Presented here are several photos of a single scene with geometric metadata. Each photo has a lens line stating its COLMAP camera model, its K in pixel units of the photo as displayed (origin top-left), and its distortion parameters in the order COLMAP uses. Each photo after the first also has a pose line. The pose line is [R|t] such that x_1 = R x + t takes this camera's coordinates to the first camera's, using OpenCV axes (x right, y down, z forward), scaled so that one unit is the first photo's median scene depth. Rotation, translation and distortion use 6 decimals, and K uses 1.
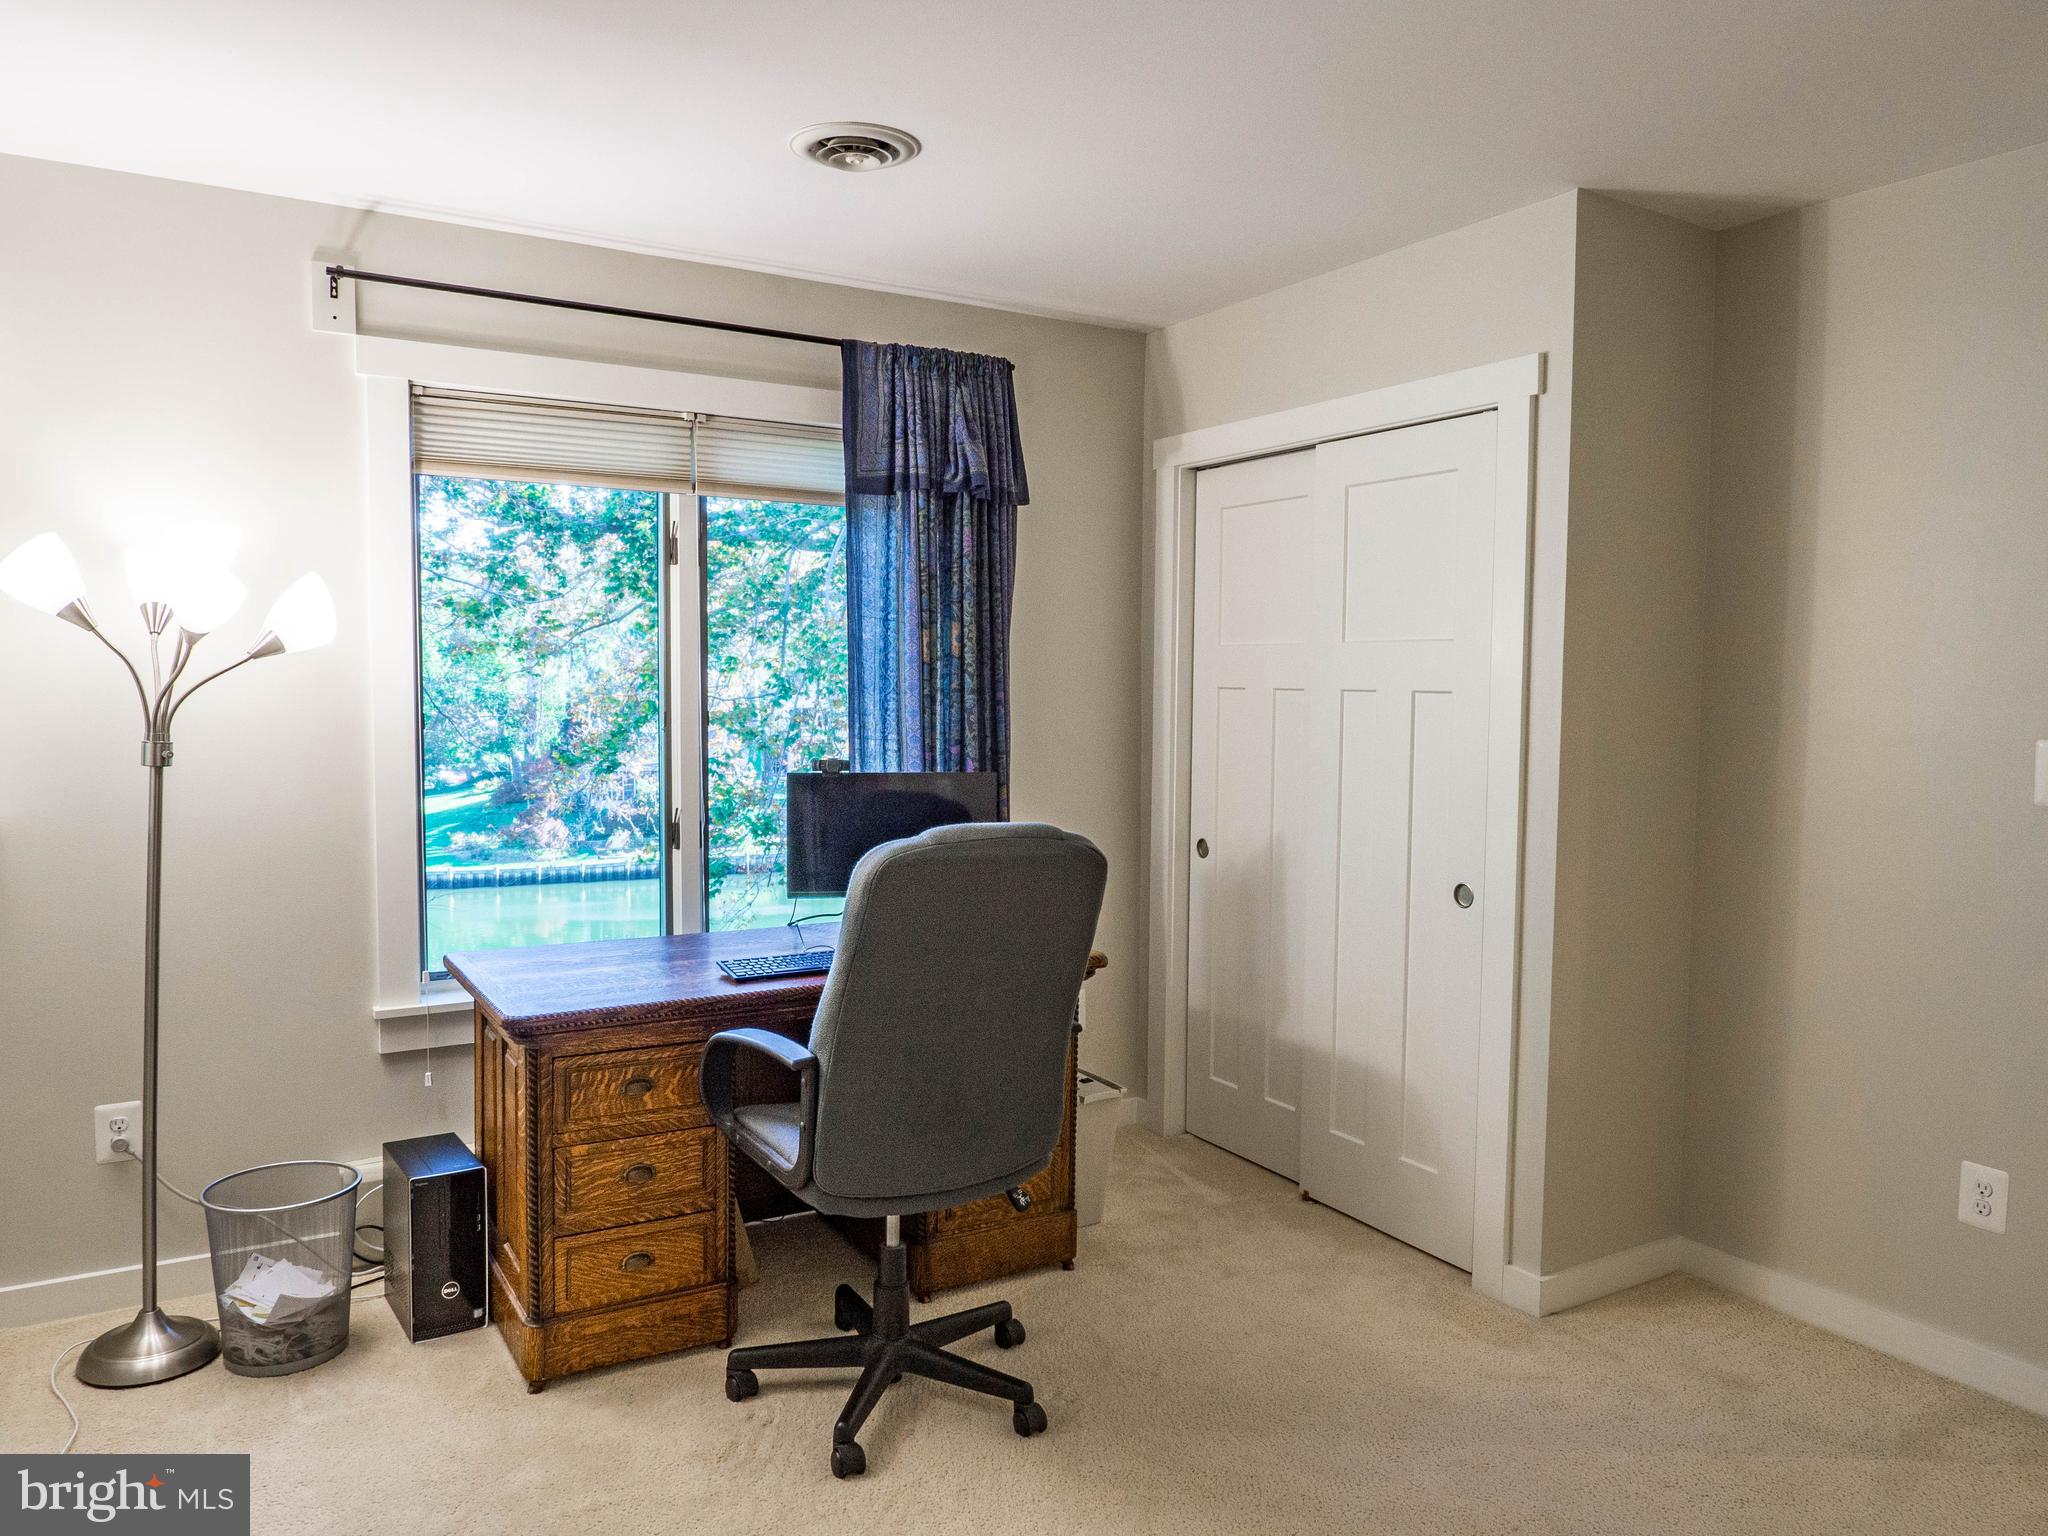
lens RADIAL K [[1443.1, 0, 1017.4], [0, 1443.1, 770.9], [0, 0, 1]] dist [-0.021839, -0.001983]
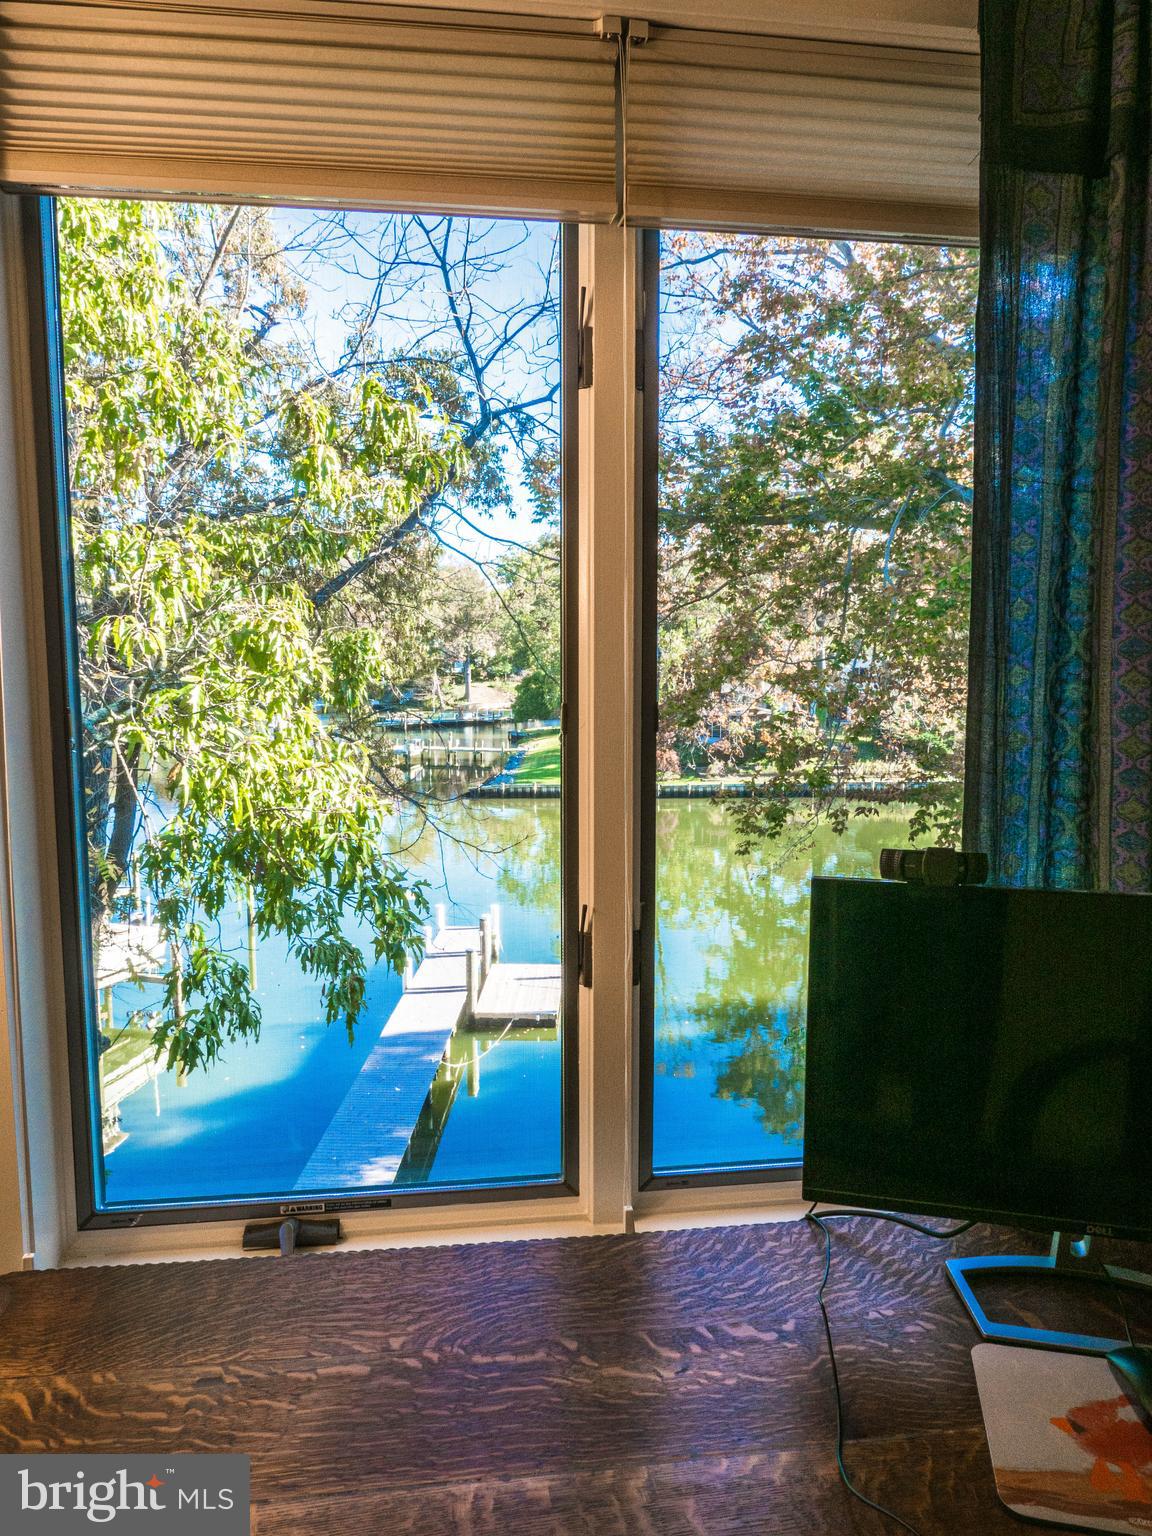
lens RADIAL K [[1082.3, 0, 566.0], [0, 1082.3, 766.4], [0, 0, 1]] dist [-0.021839, -0.001983]
pose [[0.916032, 0.035477, -0.399533, -0.019186], [-0.016478, 0.998568, 0.050889, -0.007547], [0.400766, -0.040032, 0.915305, 0.129299]]
